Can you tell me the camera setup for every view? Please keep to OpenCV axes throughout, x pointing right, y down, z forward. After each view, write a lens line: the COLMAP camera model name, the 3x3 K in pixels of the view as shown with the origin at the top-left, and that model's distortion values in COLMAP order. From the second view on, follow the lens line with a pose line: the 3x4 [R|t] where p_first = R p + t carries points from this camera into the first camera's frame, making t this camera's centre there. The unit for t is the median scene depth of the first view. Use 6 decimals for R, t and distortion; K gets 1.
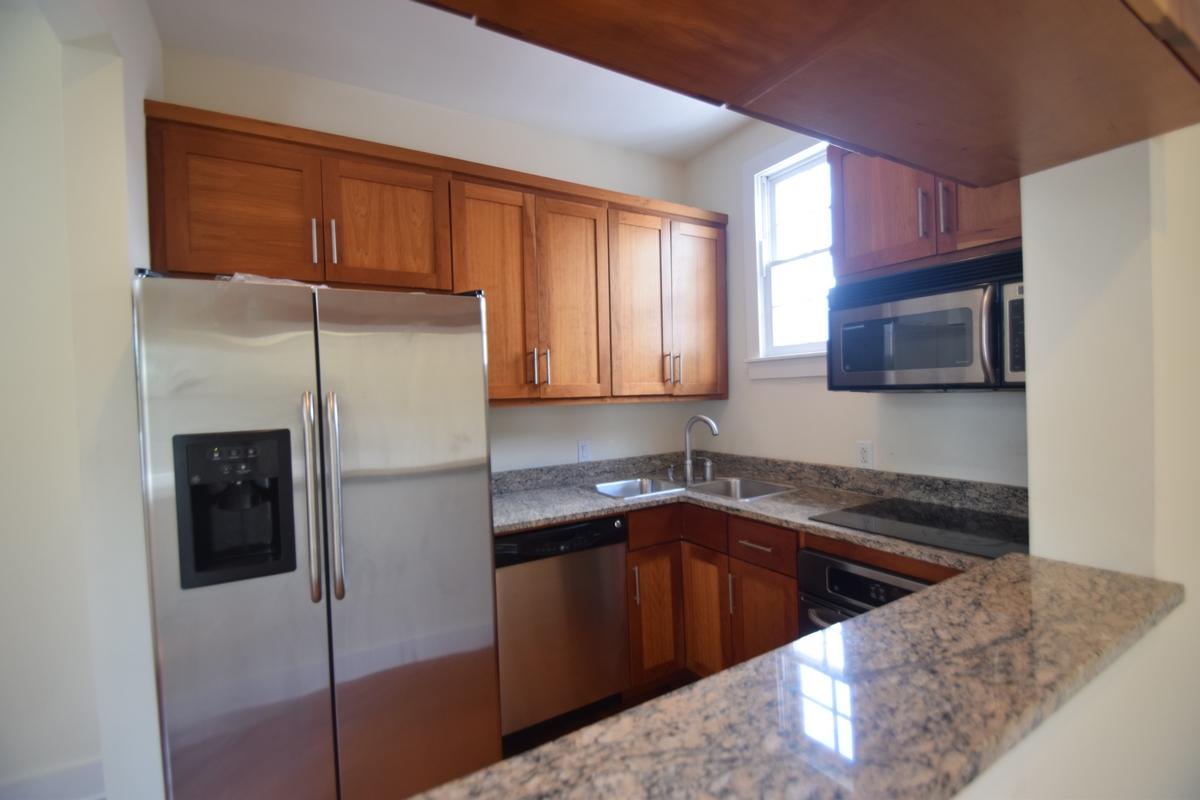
lens RADIAL K [[527.2, 0, 601.8], [0, 527.2, 401.9], [0, 0, 1]] dist [0.025230, -0.018804]
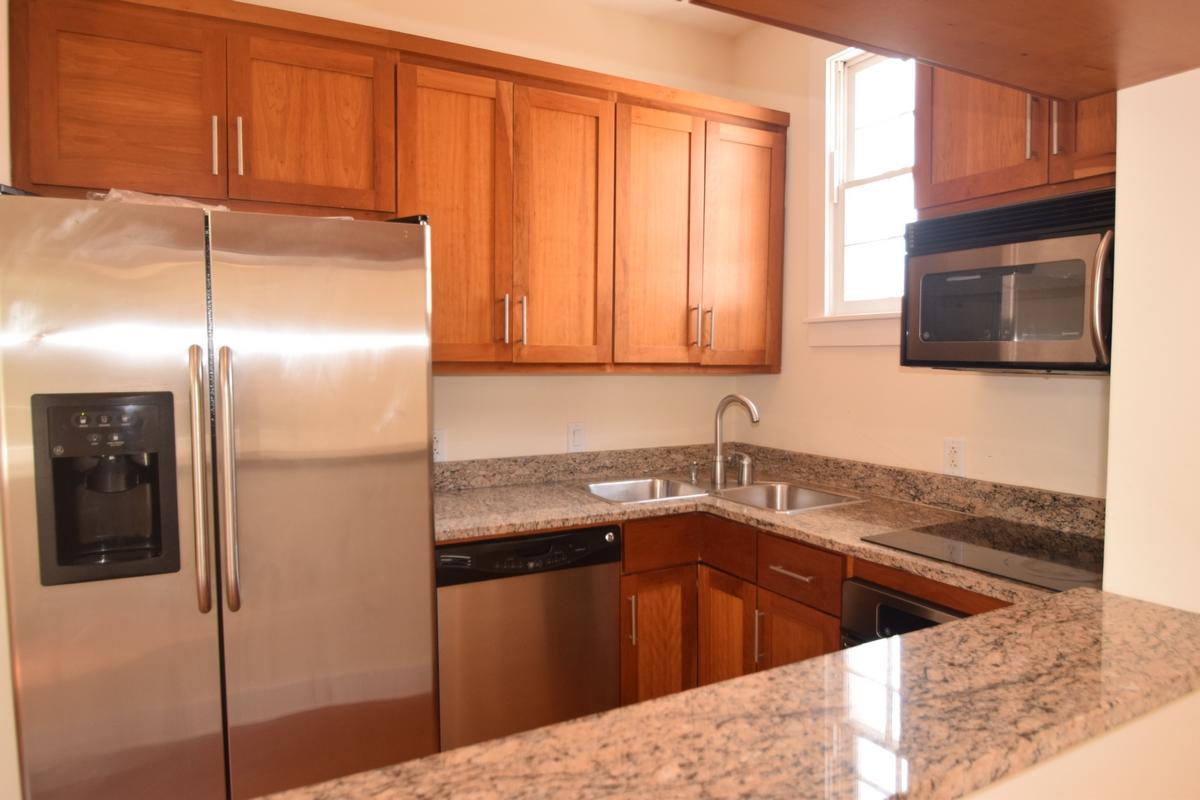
lens RADIAL K [[758.4, 0, 600.0], [0, 758.4, 400.0], [0, 0, 1]] dist [-0.020898, -0.000642]
pose [[0.998249, 0.036296, -0.046708, 0.064233], [-0.034415, 0.998588, 0.040461, -0.002479], [0.048110, -0.038783, 0.998089, -0.053516]]
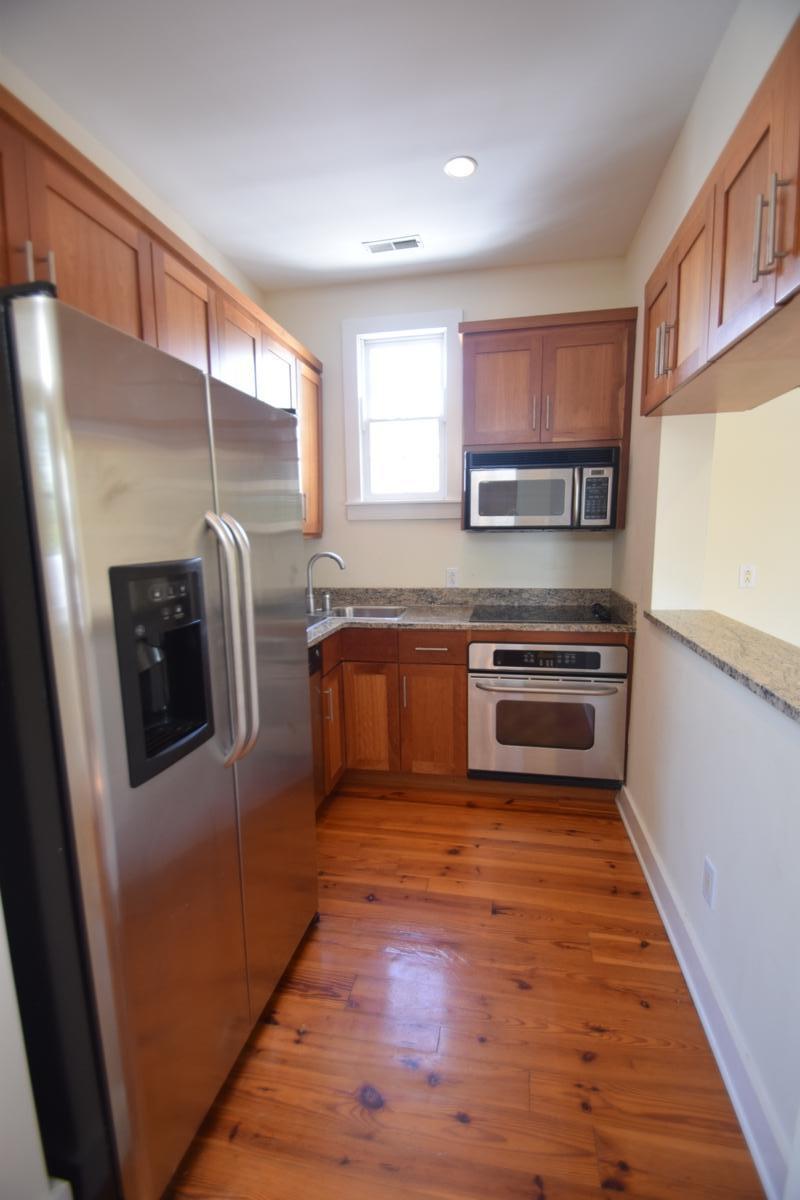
lens RADIAL K [[527.2, 0, 401.6], [0, 527.2, 608.6], [0, 0, 1]] dist [0.025230, -0.018804]
pose [[0.672818, -0.086727, 0.734707, -0.682171], [0.006397, 0.993750, 0.111446, 0.027414], [-0.739781, -0.070283, 0.669167, 0.184821]]
